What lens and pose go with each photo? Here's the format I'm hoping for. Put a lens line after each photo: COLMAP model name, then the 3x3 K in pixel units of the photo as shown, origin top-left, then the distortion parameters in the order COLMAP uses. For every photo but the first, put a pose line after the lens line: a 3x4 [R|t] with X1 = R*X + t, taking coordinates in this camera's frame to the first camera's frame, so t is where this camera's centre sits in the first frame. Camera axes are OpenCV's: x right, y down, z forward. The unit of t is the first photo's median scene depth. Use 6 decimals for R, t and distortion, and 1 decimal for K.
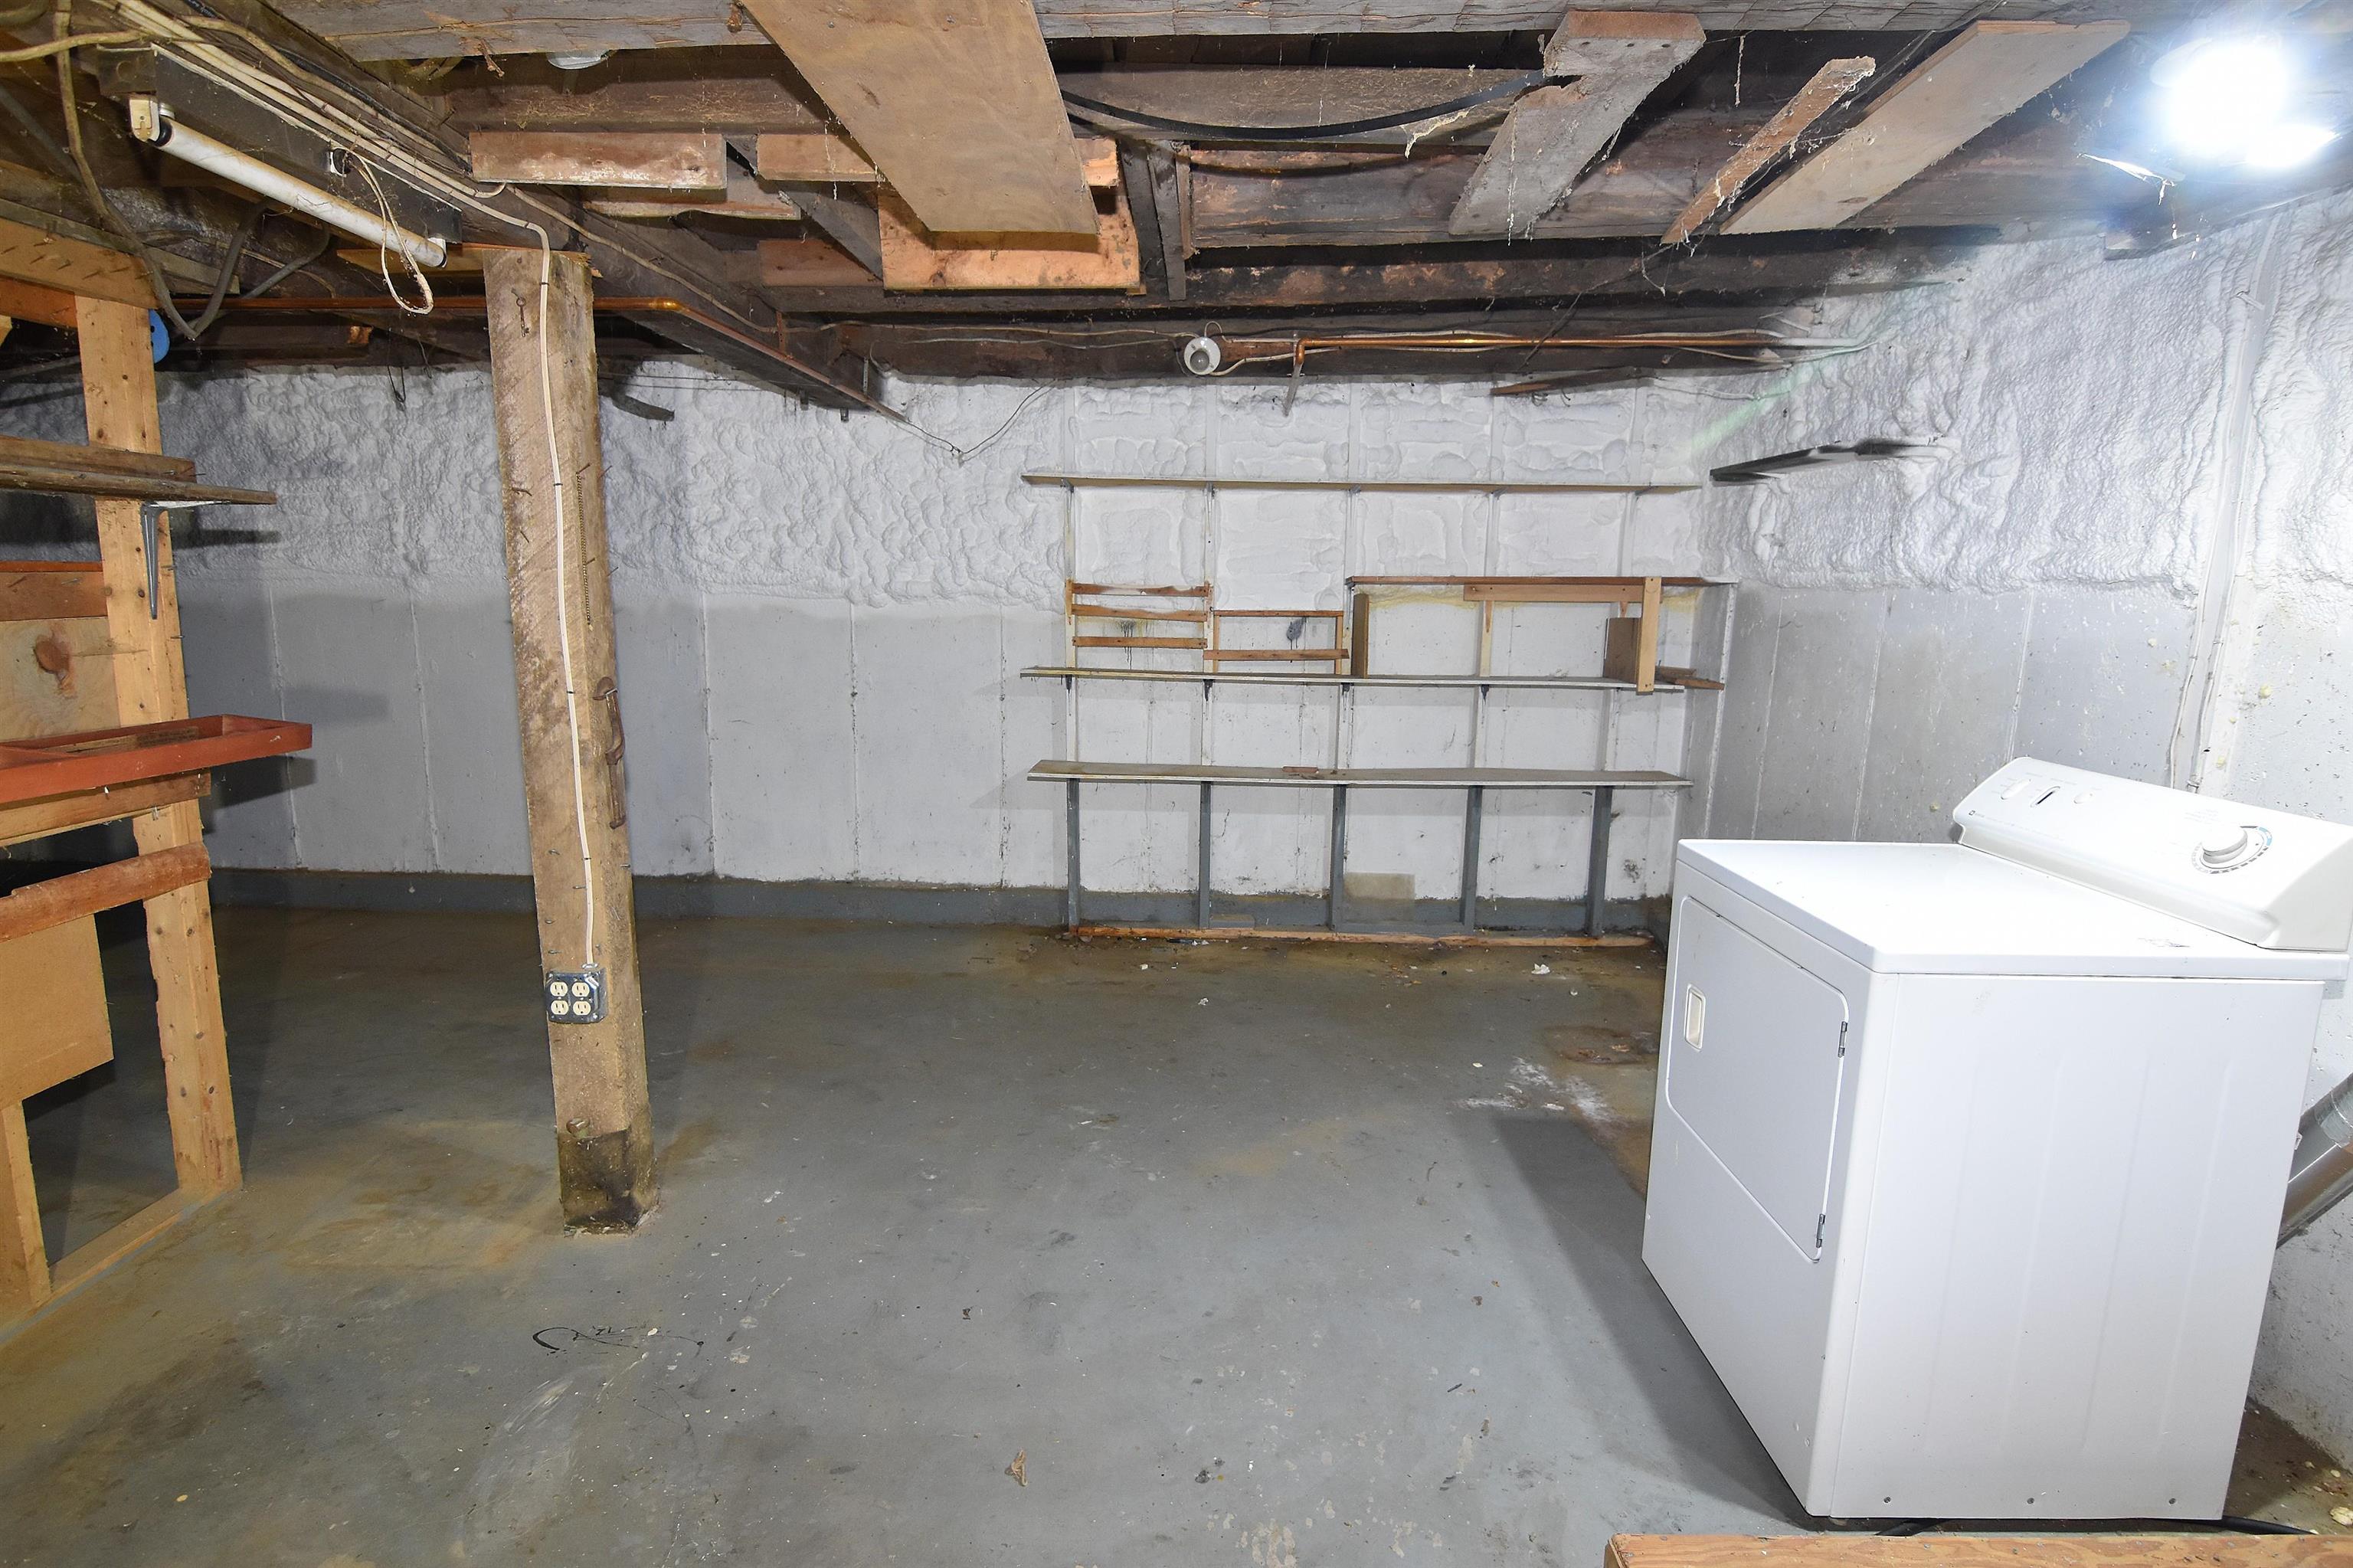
lens RADIAL K [[1146.3, 0, 1179.8], [0, 1146.3, 780.7], [0, 0, 1]] dist [-0.003507, -0.011763]
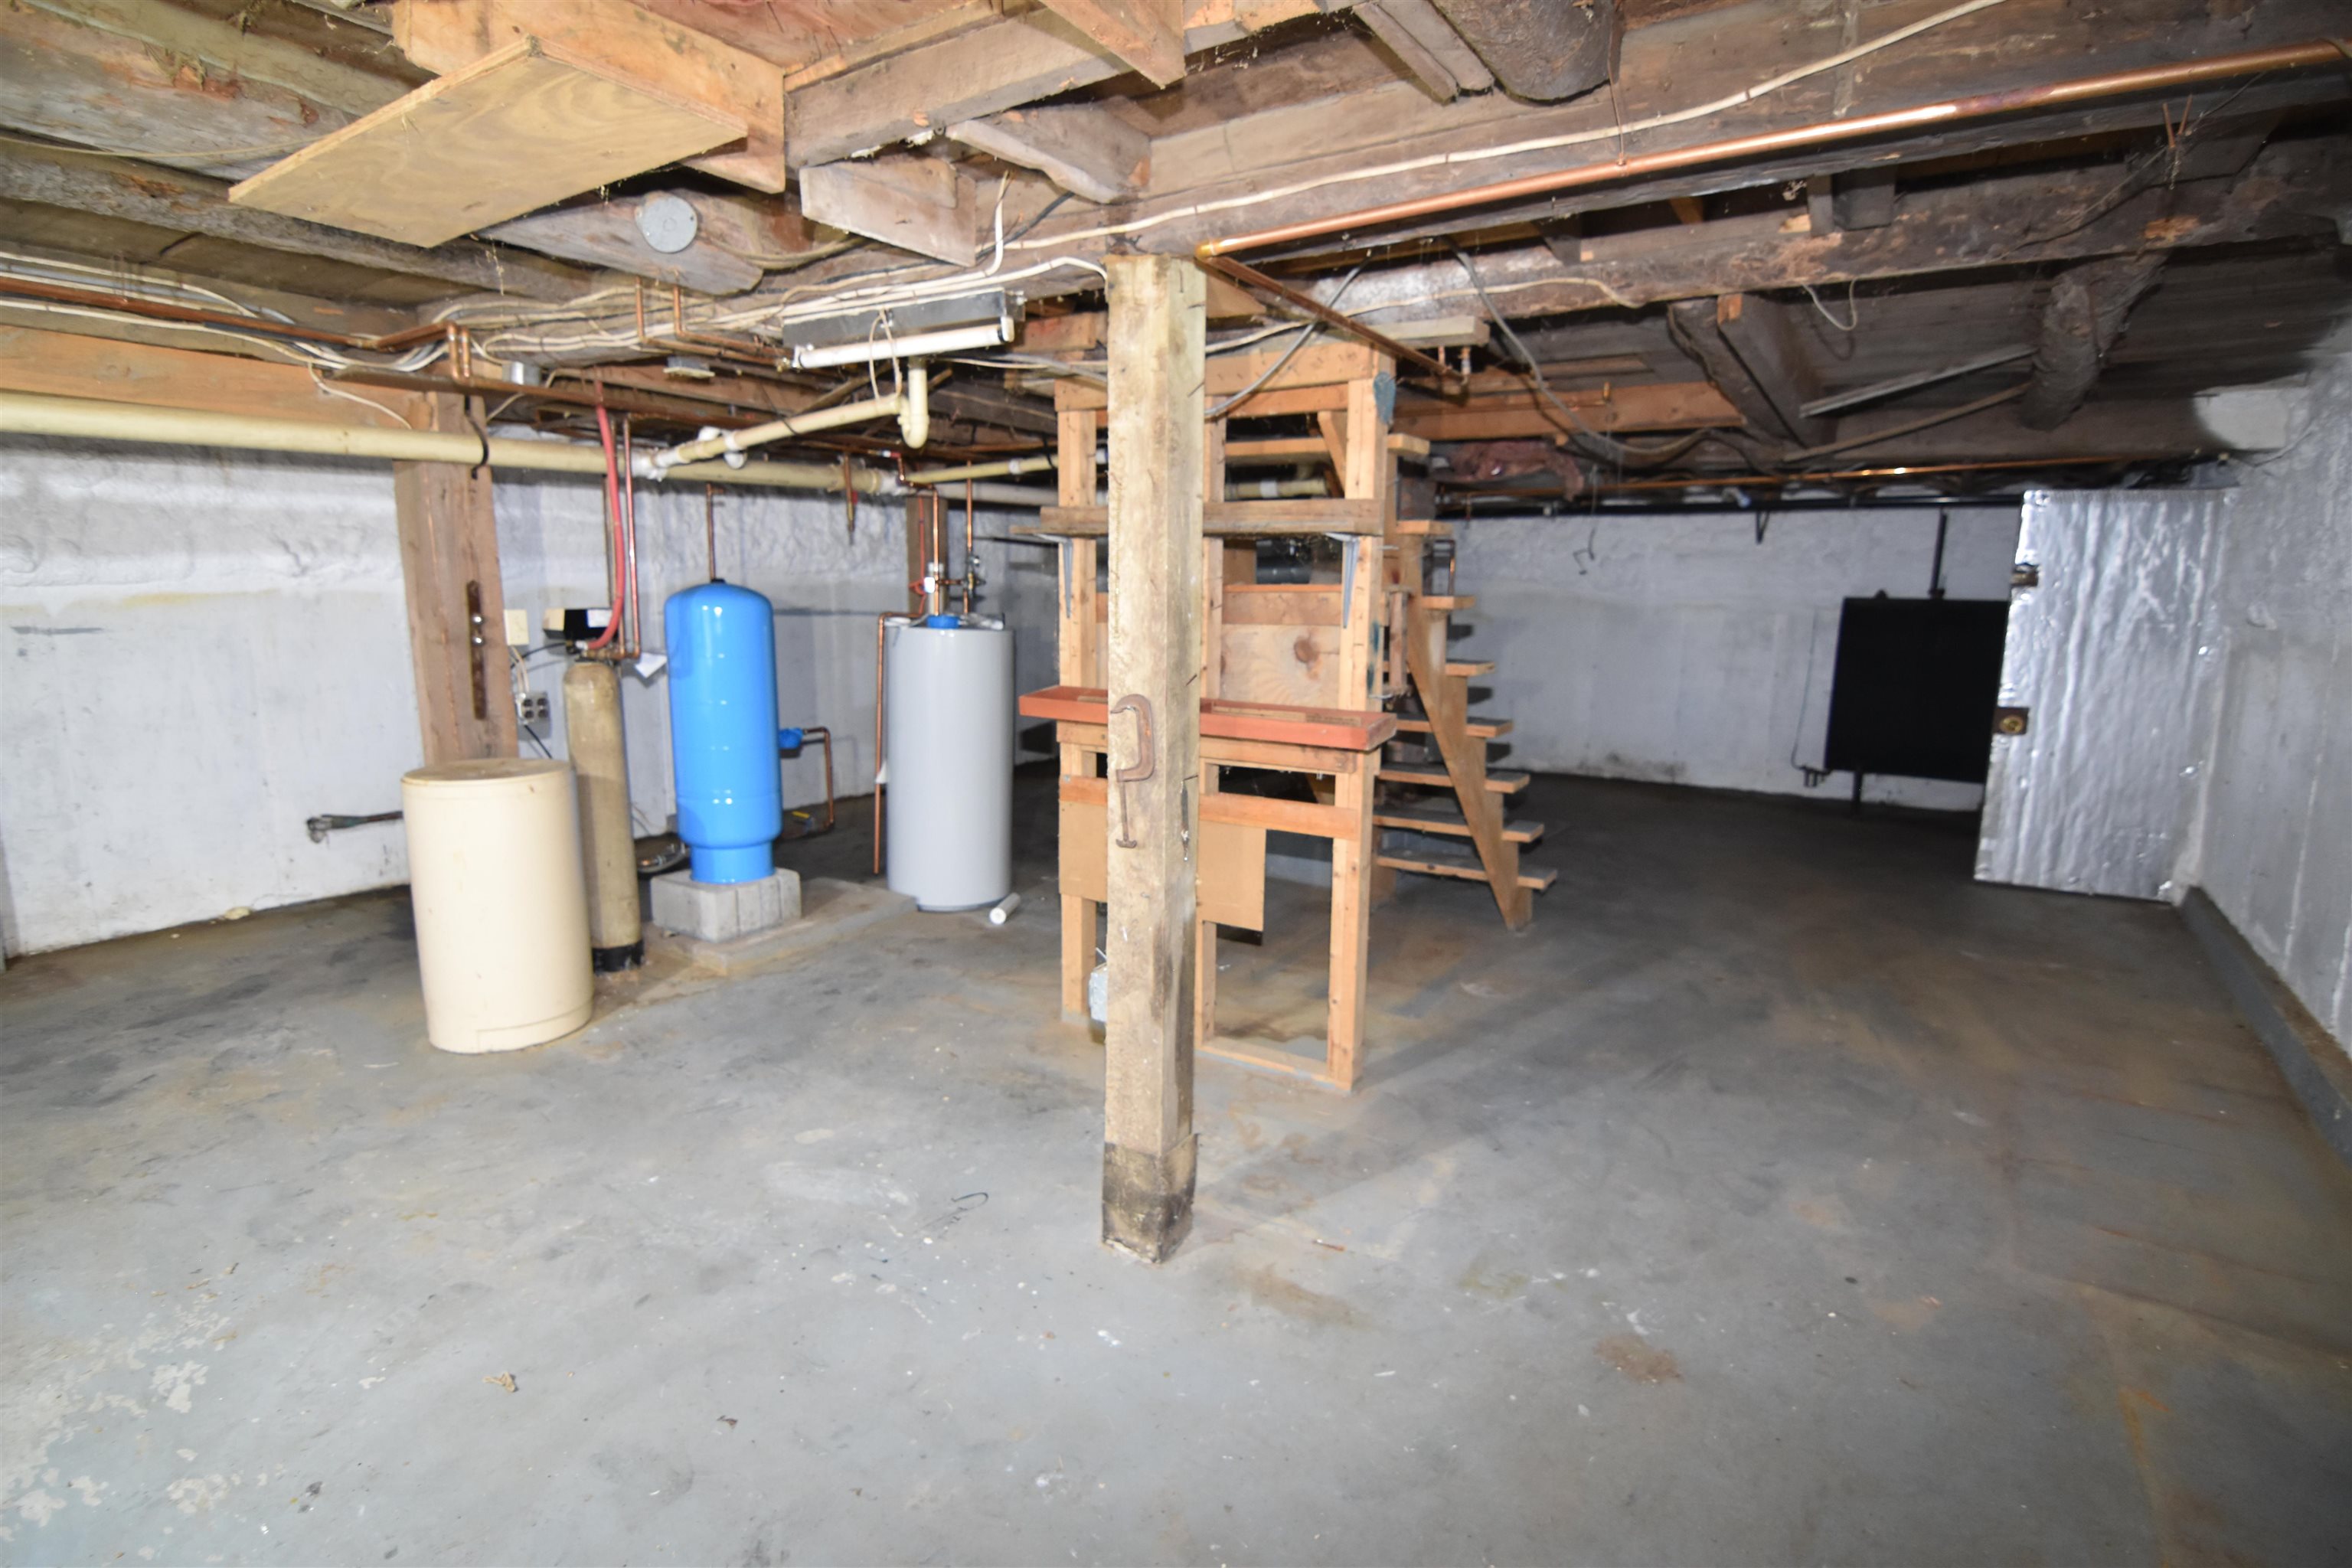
lens RADIAL K [[1145.7, 0, 1197.8], [0, 1145.7, 787.7], [0, 0, 1]] dist [-0.003507, -0.011763]
pose [[-0.508310, 0.129480, -0.851385, 0.308129], [-0.163255, 0.956217, 0.242893, -0.266052], [0.845558, 0.262458, -0.464916, 1.558645]]
